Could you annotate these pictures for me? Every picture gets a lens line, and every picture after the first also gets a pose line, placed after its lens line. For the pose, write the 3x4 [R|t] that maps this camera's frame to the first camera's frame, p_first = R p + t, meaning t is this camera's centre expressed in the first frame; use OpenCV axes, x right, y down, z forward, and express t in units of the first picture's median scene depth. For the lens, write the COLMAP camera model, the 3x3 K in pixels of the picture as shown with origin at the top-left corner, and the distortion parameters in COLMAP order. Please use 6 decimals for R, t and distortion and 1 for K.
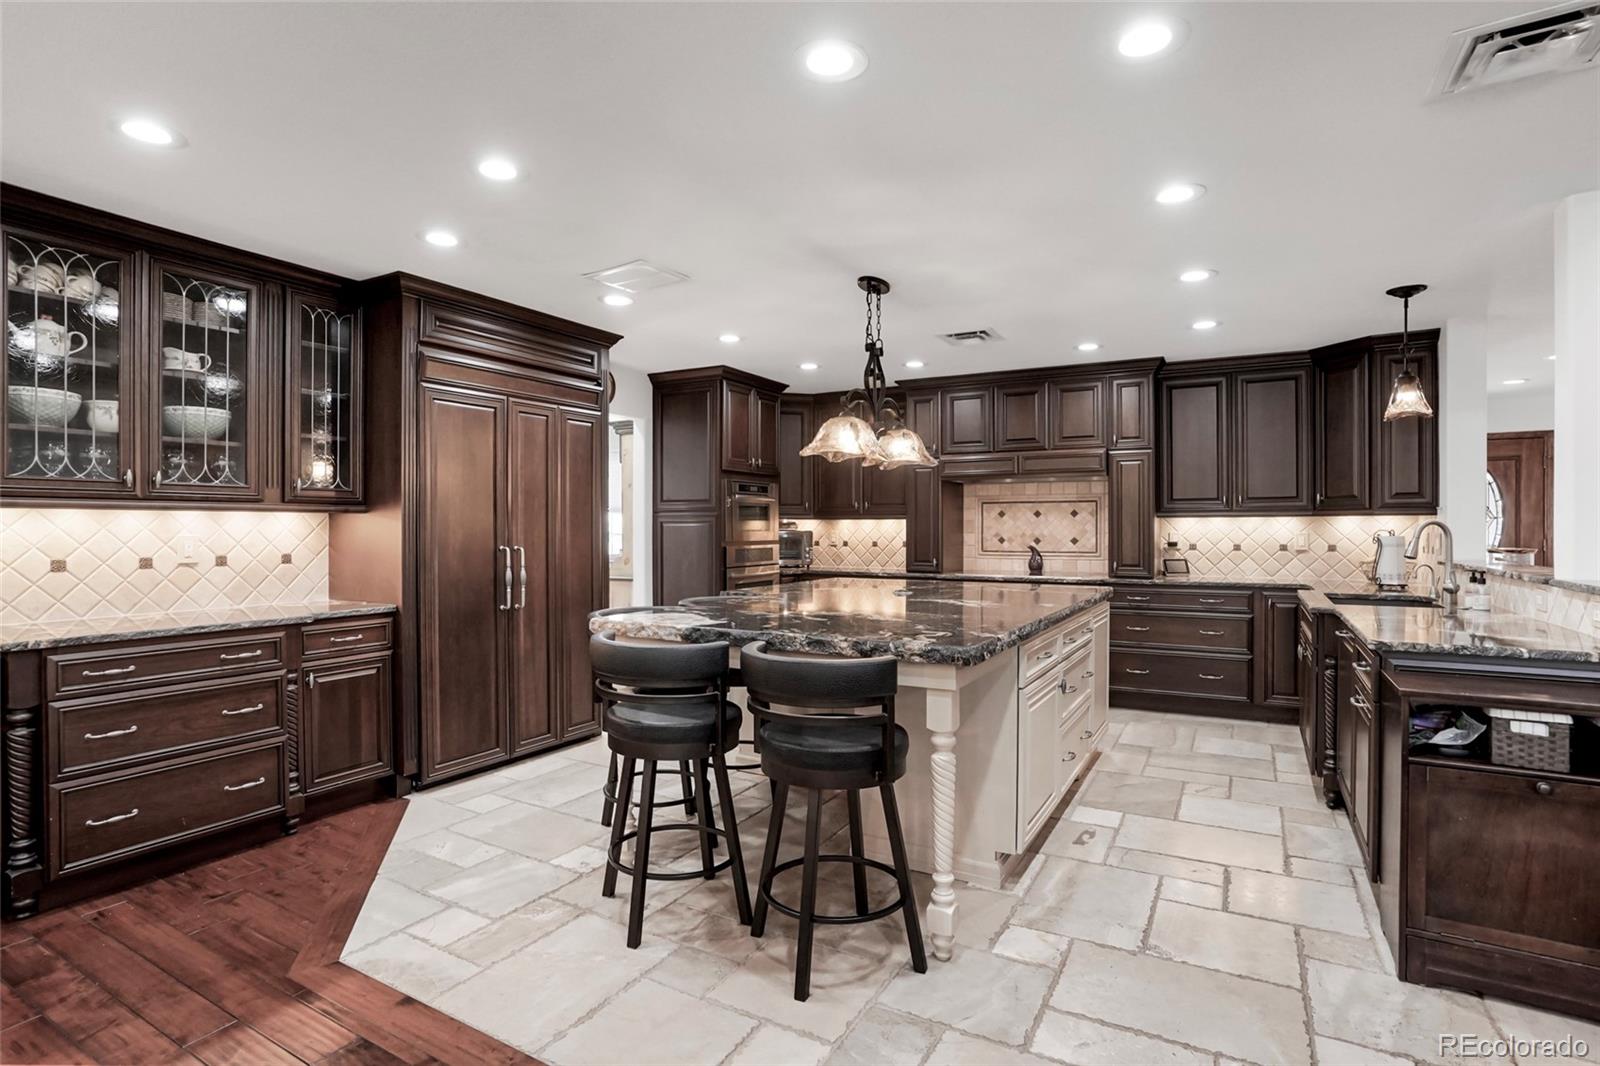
lens RADIAL K [[803.2, 0, 795.8], [0, 803.2, 524.1], [0, 0, 1]] dist [-0.036006, 0.008802]
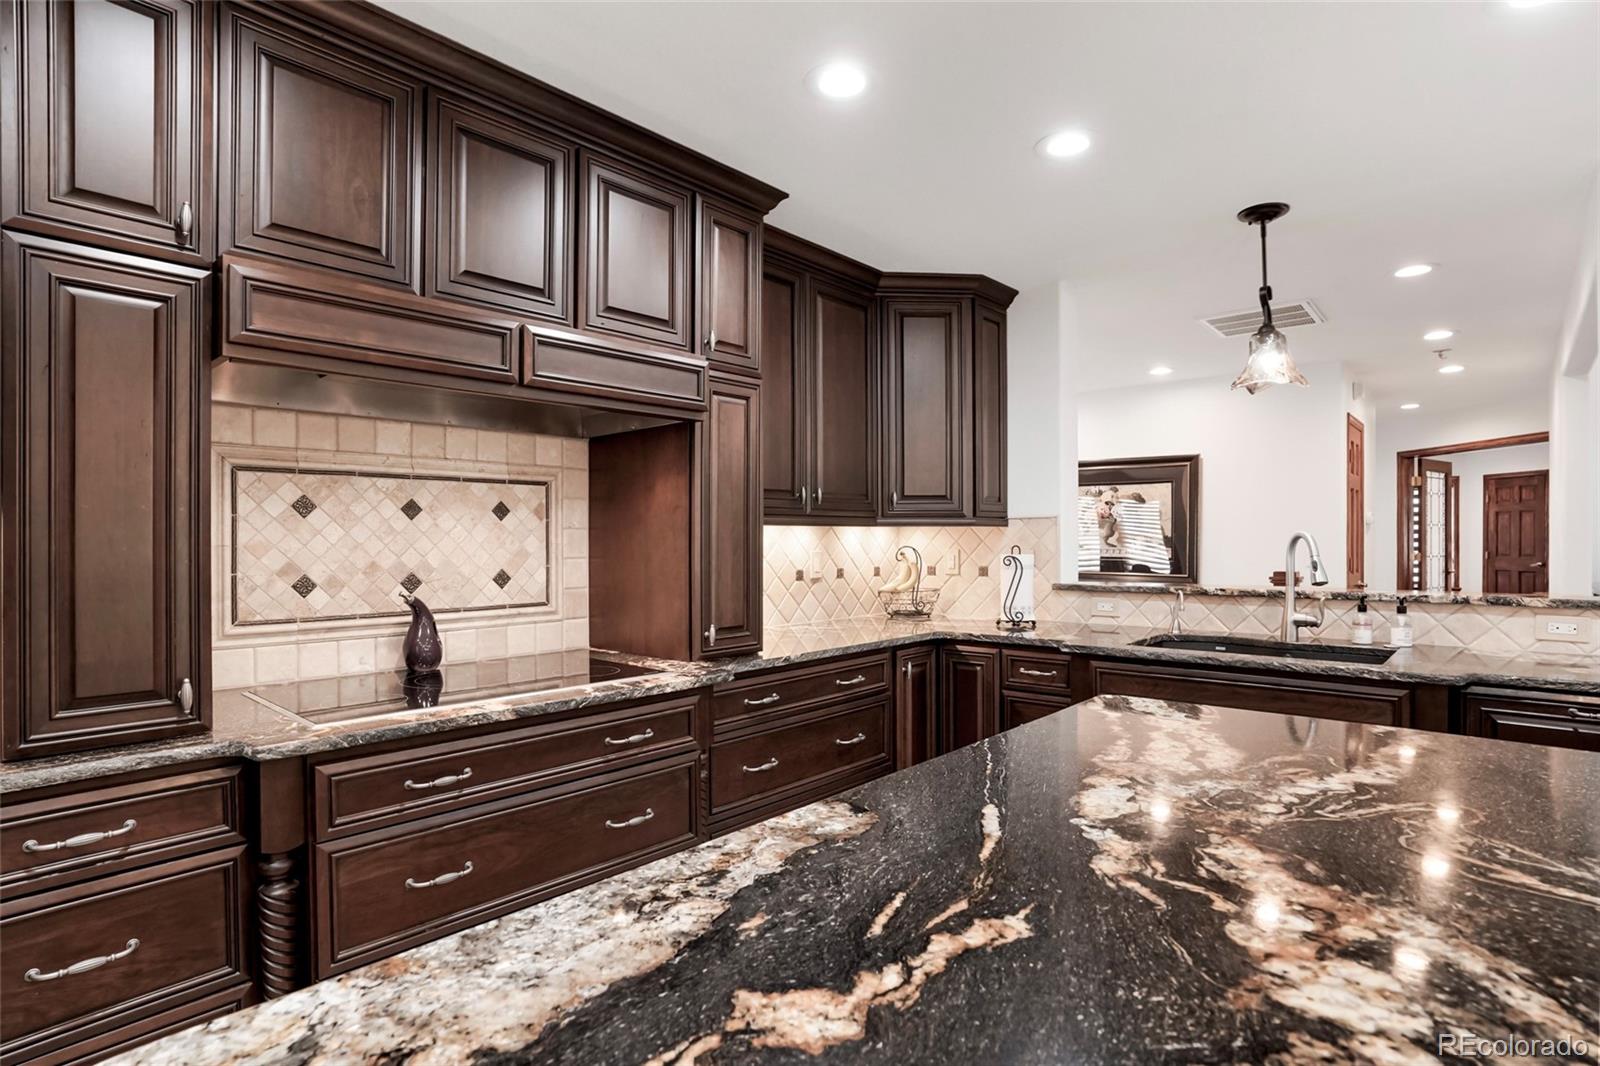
lens RADIAL K [[803.2, 0, 780.9], [0, 803.2, 547.6], [0, 0, 1]] dist [-0.036006, 0.008802]
pose [[0.217278, -0.008523, 0.976073, -0.020167], [0.000664, 0.999963, 0.008584, 0.002195], [-0.976110, -0.001217, 0.217276, 0.875554]]
